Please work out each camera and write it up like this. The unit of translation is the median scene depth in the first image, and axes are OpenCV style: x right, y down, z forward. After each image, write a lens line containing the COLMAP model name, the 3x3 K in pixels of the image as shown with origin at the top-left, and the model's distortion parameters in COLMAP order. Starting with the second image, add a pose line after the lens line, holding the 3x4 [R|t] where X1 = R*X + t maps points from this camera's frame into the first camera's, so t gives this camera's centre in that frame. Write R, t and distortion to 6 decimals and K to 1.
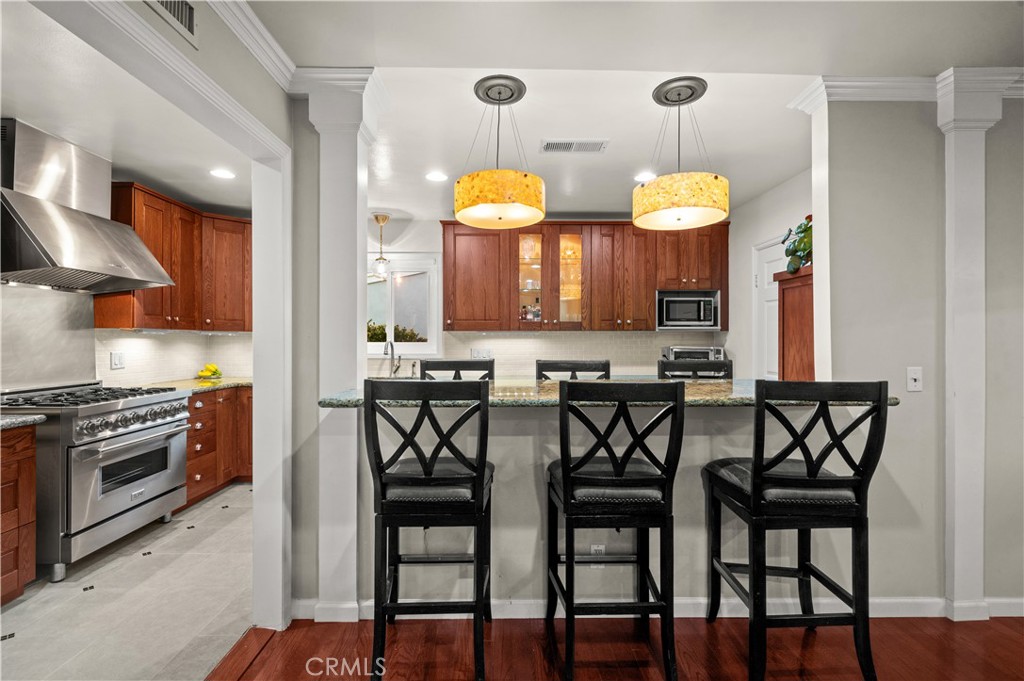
lens RADIAL K [[498.3, 0, 504.8], [0, 498.3, 340.1], [0, 0, 1]] dist [-0.003426, -0.000888]
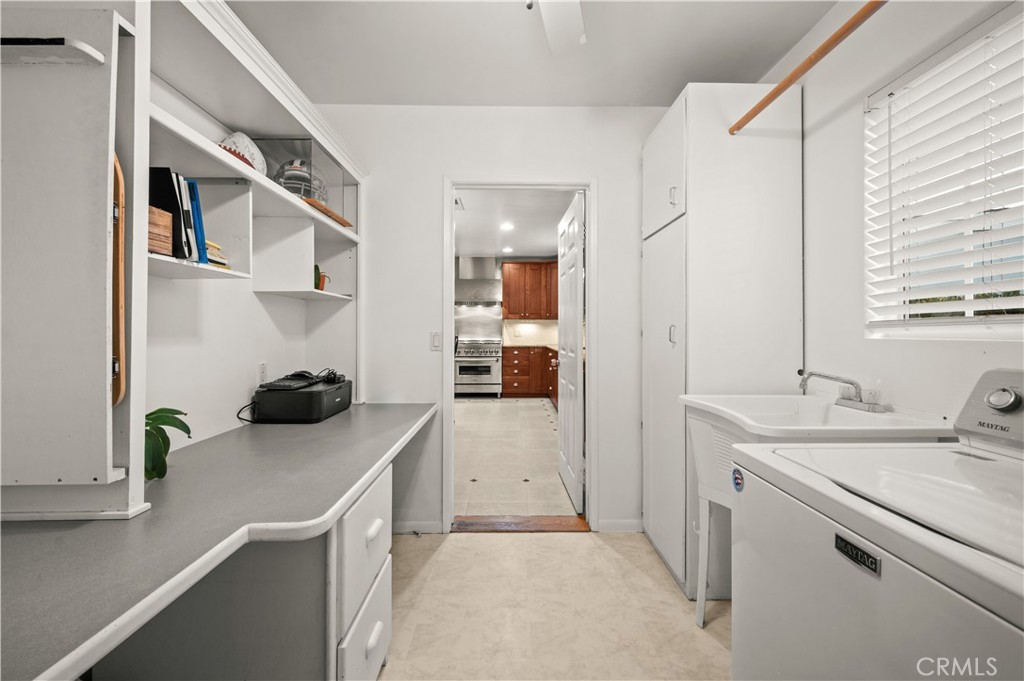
lens RADIAL K [[414.9, 0, 511.1], [0, 414.9, 338.5], [0, 0, 1]] dist [0.004287, -0.000301]
pose [[0.003031, -0.002328, -0.999993, 1.257362], [-0.002535, 0.999994, -0.002336, 0.071011], [0.999992, 0.002542, 0.003025, 0.972253]]
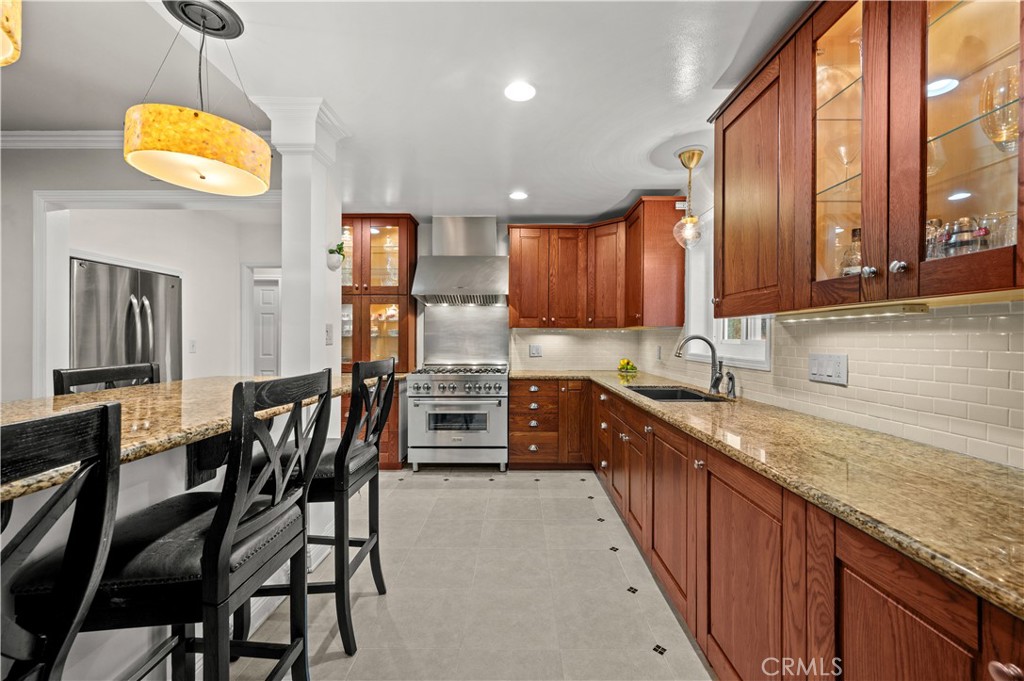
lens RADIAL K [[414.9, 0, 513.5], [0, 414.9, 337.5], [0, 0, 1]] dist [0.004287, -0.000301]
pose [[-0.016458, 0.001601, -0.999863, 0.408947], [-0.001737, 0.999997, 0.001629, 0.001768], [0.999863, 0.001763, -0.016455, 0.967462]]
